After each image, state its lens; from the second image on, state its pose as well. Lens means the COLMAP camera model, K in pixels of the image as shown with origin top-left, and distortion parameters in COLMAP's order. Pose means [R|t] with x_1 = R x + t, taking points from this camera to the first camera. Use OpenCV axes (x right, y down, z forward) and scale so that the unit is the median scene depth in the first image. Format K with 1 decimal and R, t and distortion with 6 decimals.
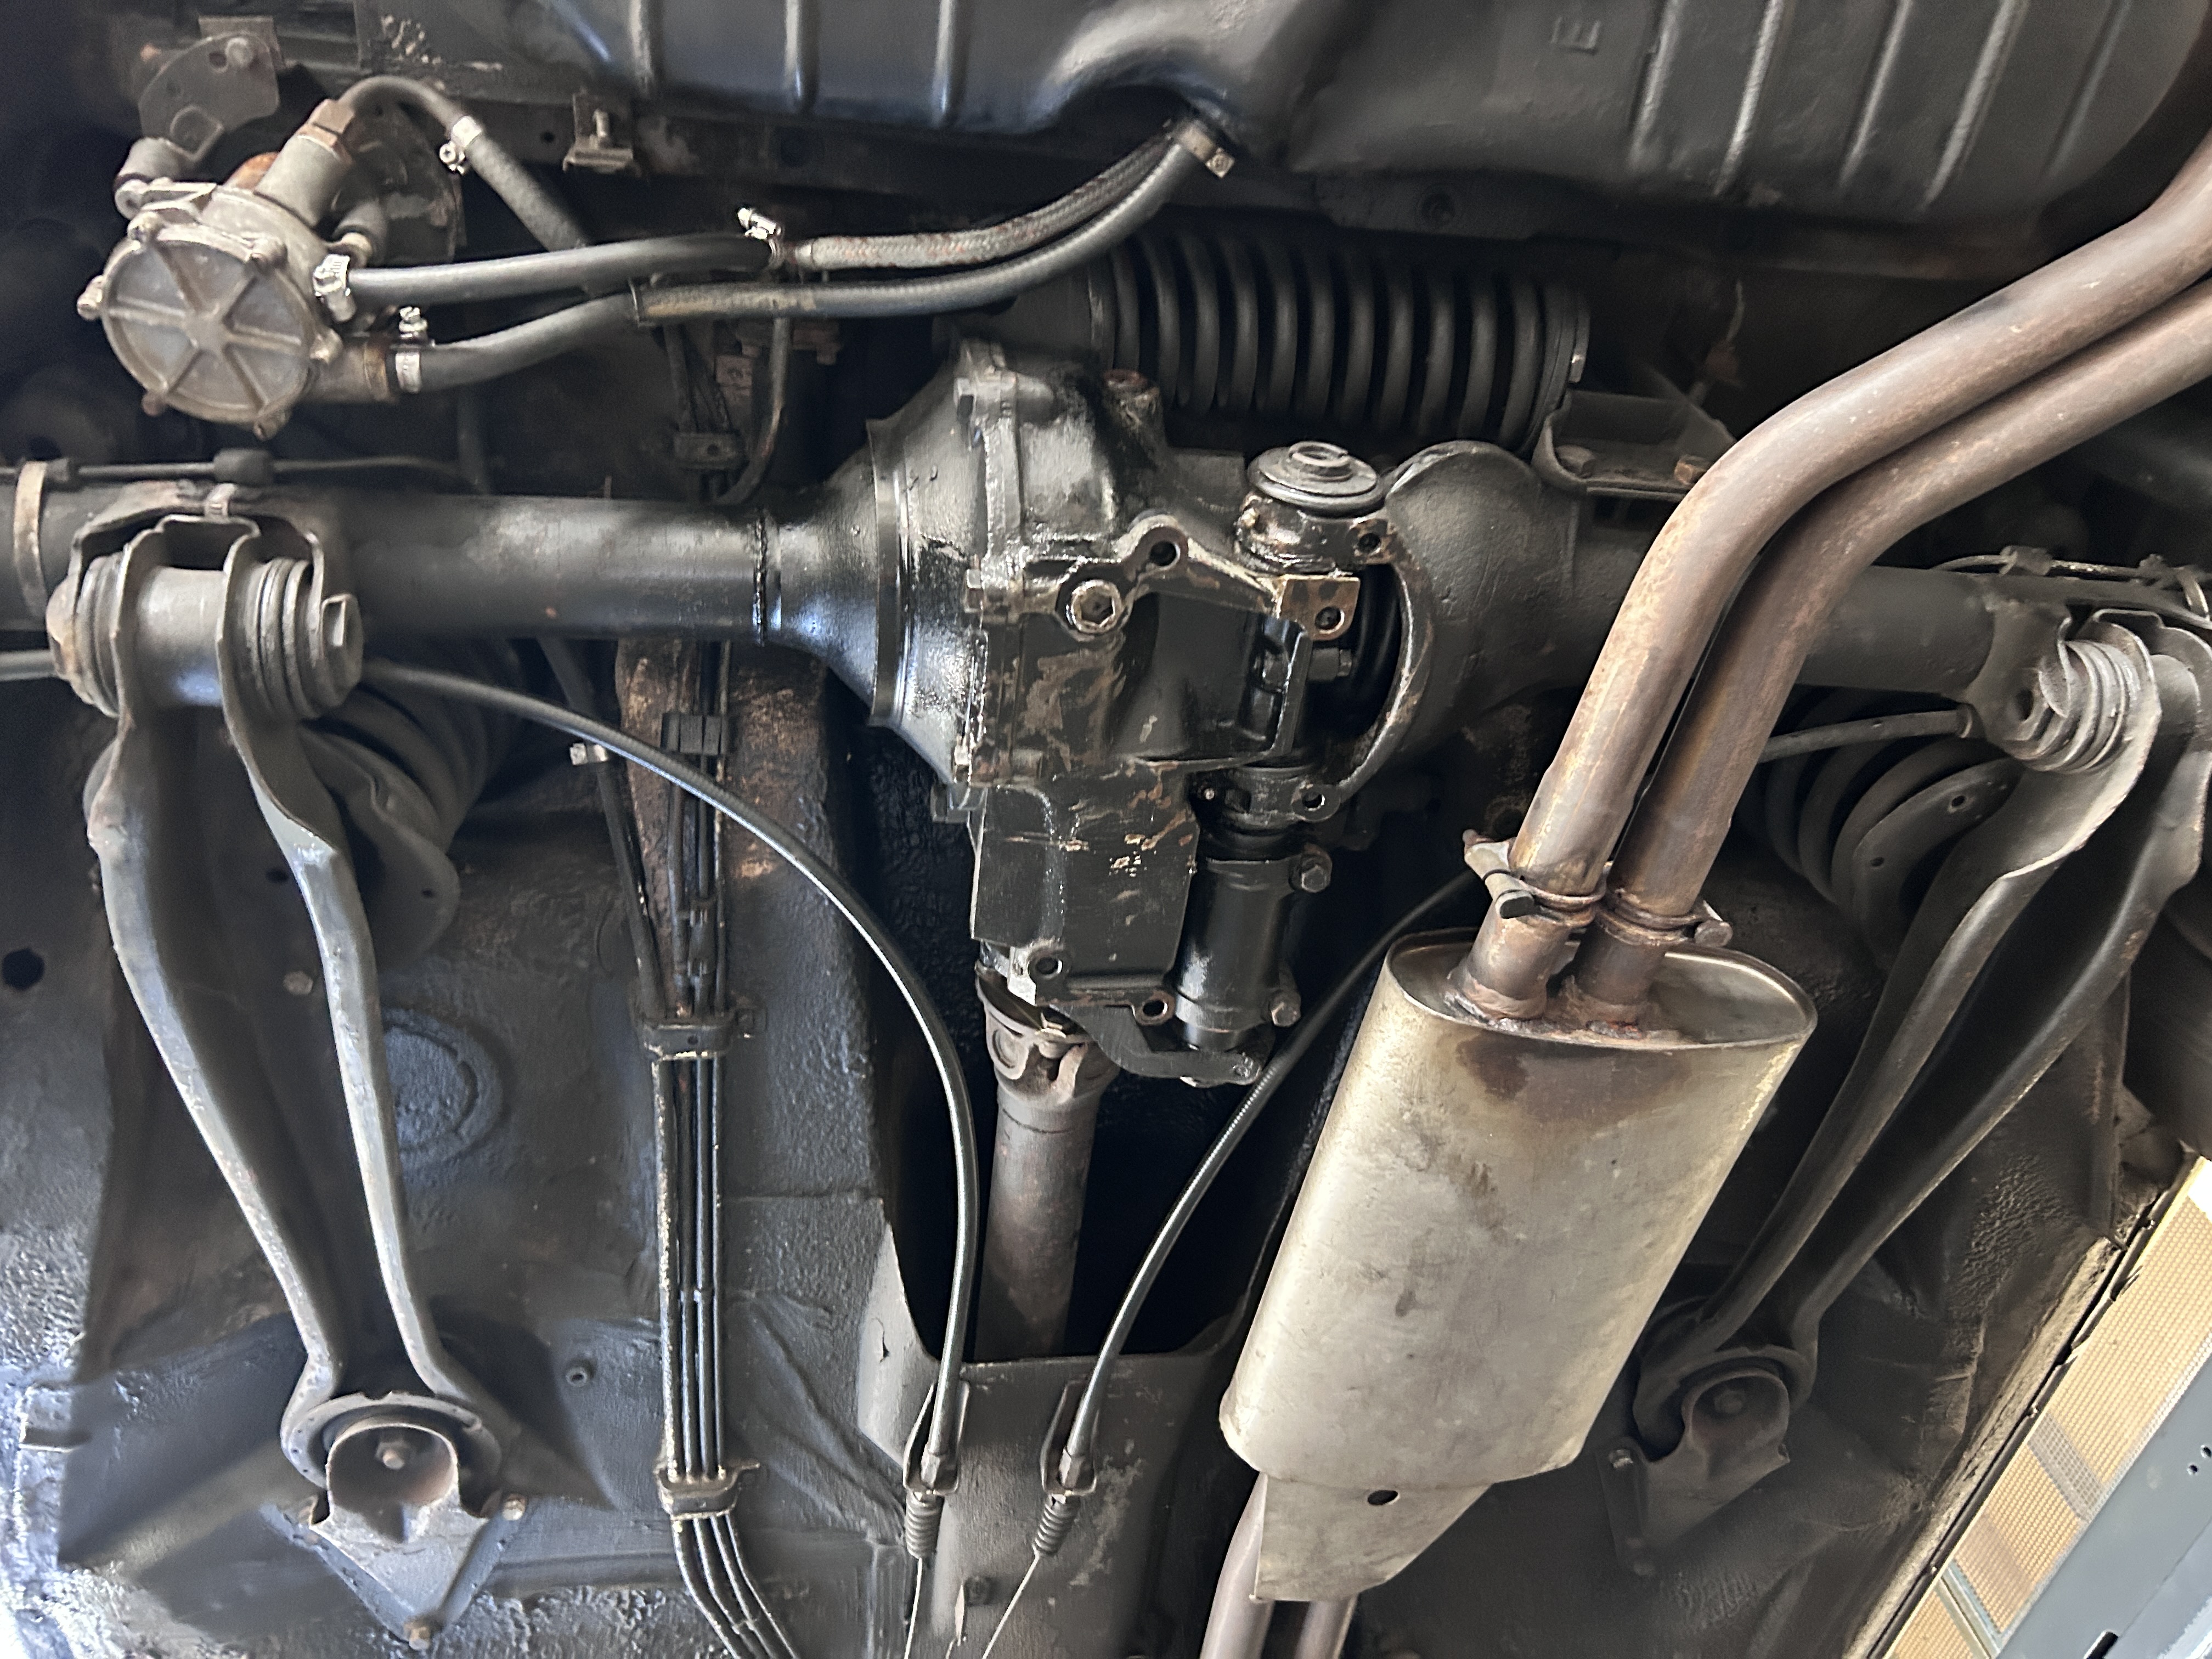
lens RADIAL K [[1665.2, 0, 1105.0], [0, 1665.2, 831.5], [0, 0, 1]] dist [0.035802, -0.046837]
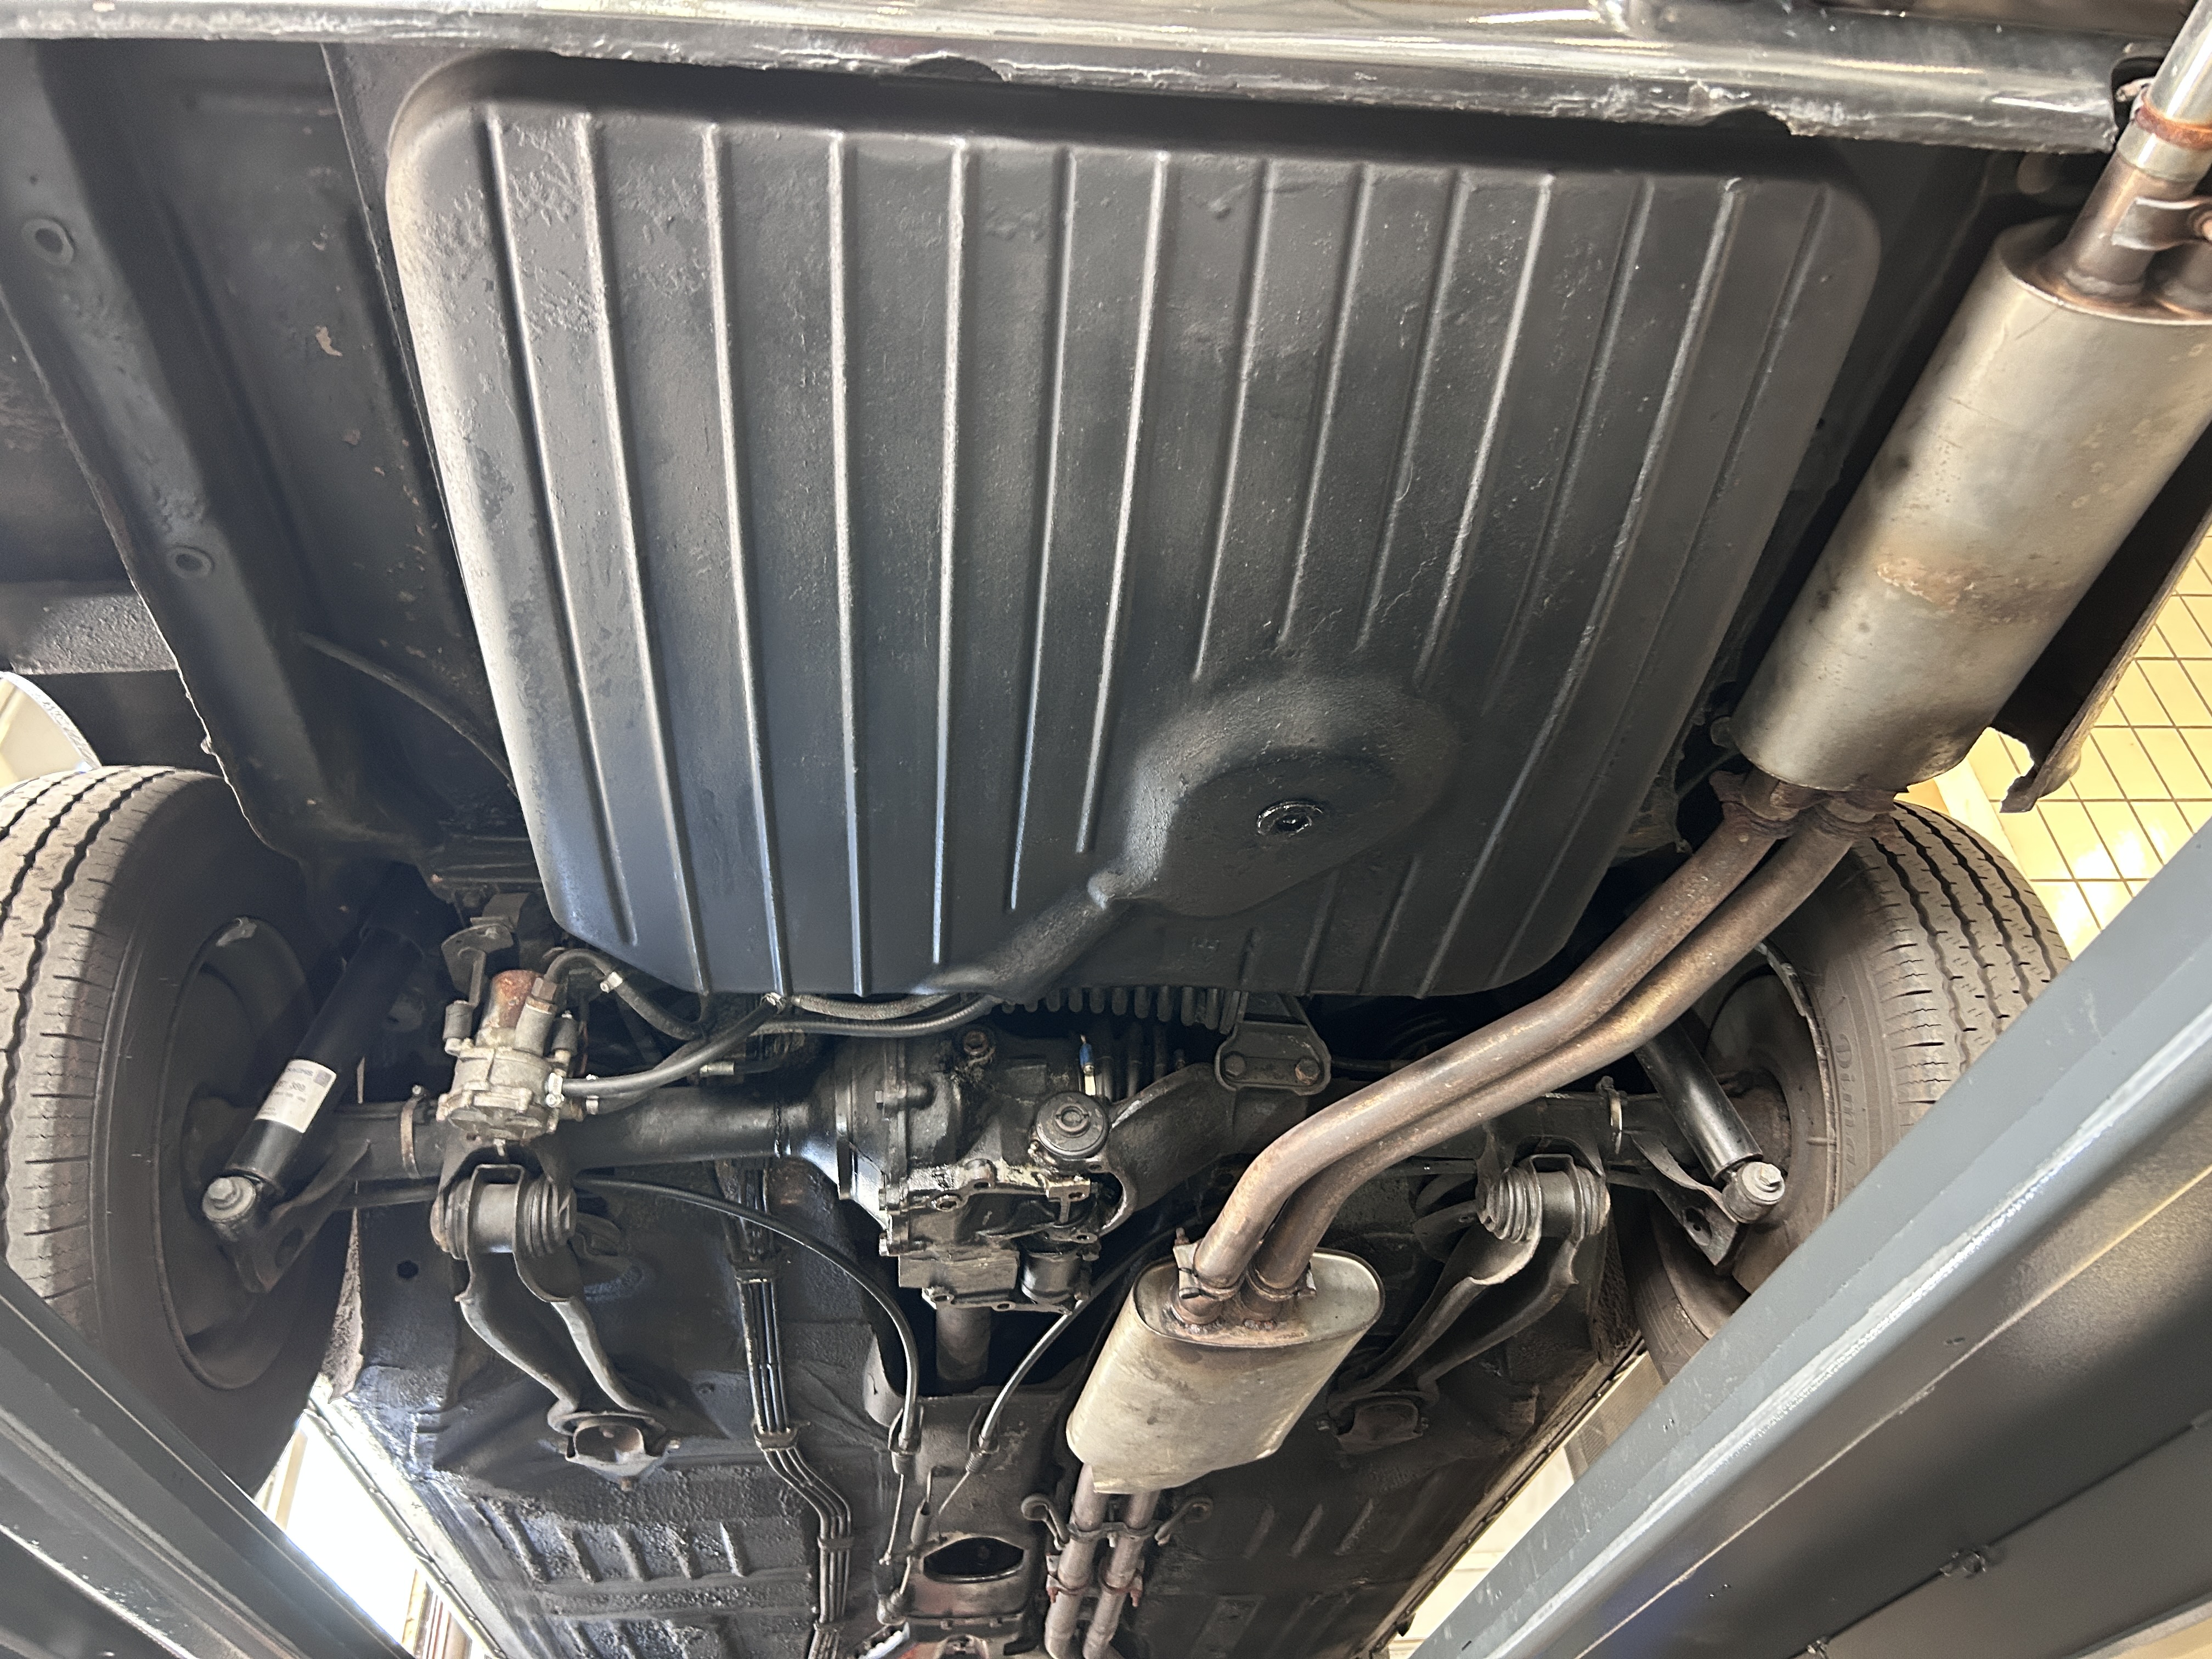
lens RADIAL K [[1665.2, 0, 1105.0], [0, 1665.2, 833.5], [0, 0, 1]] dist [0.035802, -0.046837]
pose [[0.997233, 0.042970, -0.060667, 0.196679], [-0.022246, 0.951126, 0.308000, -0.818117], [0.070937, -0.305798, 0.949450, -0.491886]]
